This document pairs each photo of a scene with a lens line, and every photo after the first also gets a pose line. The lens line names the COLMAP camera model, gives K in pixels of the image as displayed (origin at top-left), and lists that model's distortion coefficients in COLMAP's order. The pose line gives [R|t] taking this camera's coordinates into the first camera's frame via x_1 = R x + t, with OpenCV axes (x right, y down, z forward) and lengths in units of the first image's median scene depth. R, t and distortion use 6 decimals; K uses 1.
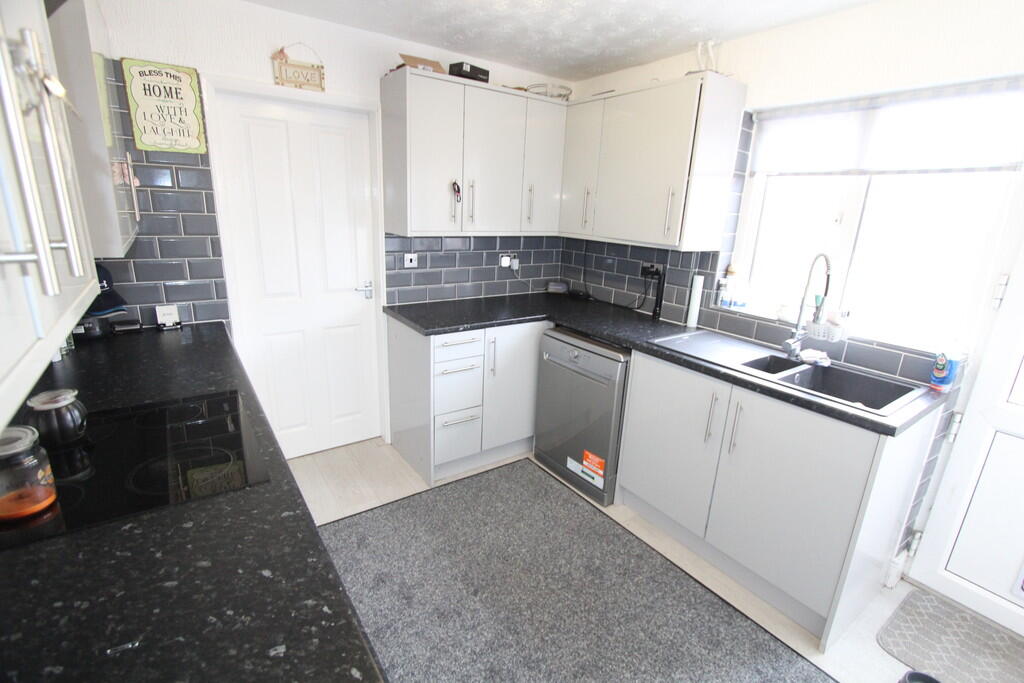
lens RADIAL K [[473.5, 0, 512.7], [0, 473.5, 339.0], [0, 0, 1]] dist [-0.004309, 0.000054]
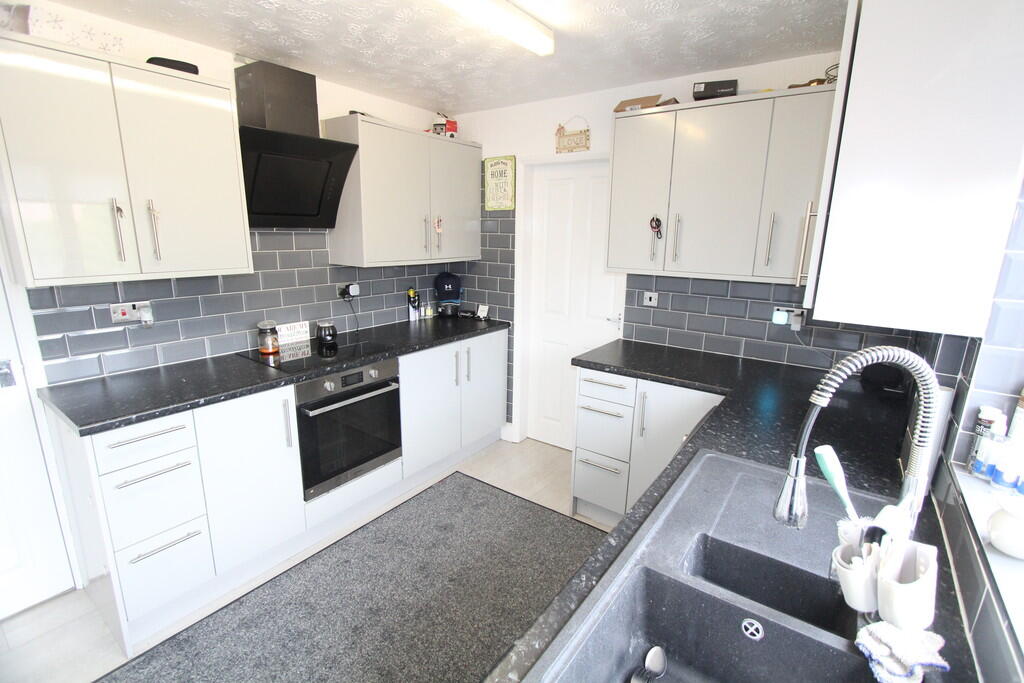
lens RADIAL K [[473.5, 0, 512.2], [0, 473.5, 341.5], [0, 0, 1]] dist [-0.004309, 0.000054]
pose [[0.314892, 0.181185, -0.931673, 0.756419], [-0.263353, 0.959746, 0.097636, -0.125744], [0.911860, 0.214614, 0.349932, 0.516492]]
